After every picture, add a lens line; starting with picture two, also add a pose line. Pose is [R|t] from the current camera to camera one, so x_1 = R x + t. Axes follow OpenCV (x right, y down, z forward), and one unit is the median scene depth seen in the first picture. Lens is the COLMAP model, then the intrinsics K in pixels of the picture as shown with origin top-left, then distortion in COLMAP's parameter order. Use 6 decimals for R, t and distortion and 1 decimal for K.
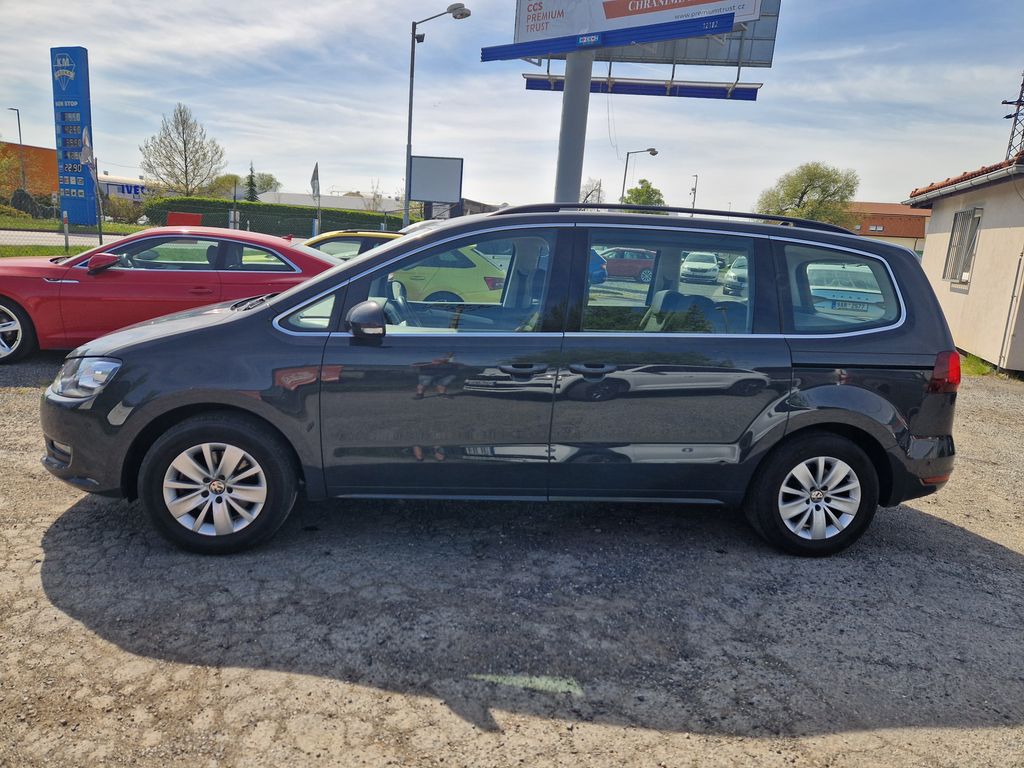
lens RADIAL K [[685.4, 0, 521.2], [0, 685.4, 381.4], [0, 0, 1]] dist [0.023012, -0.023344]
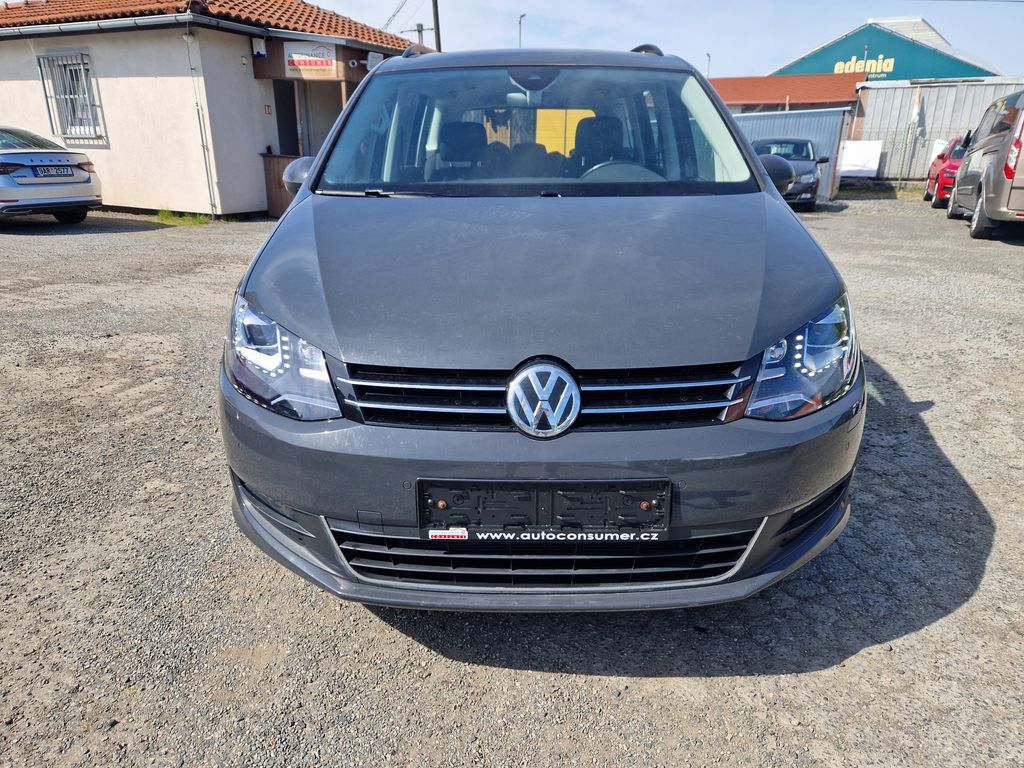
lens RADIAL K [[685.4, 0, 515.3], [0, 685.4, 385.5], [0, 0, 1]] dist [0.023012, -0.023344]
pose [[0.146803, -0.379146, 0.913618, -0.356824], [0.188060, 0.917476, 0.350529, -0.065717], [-0.971124, 0.120356, 0.205991, 0.342955]]
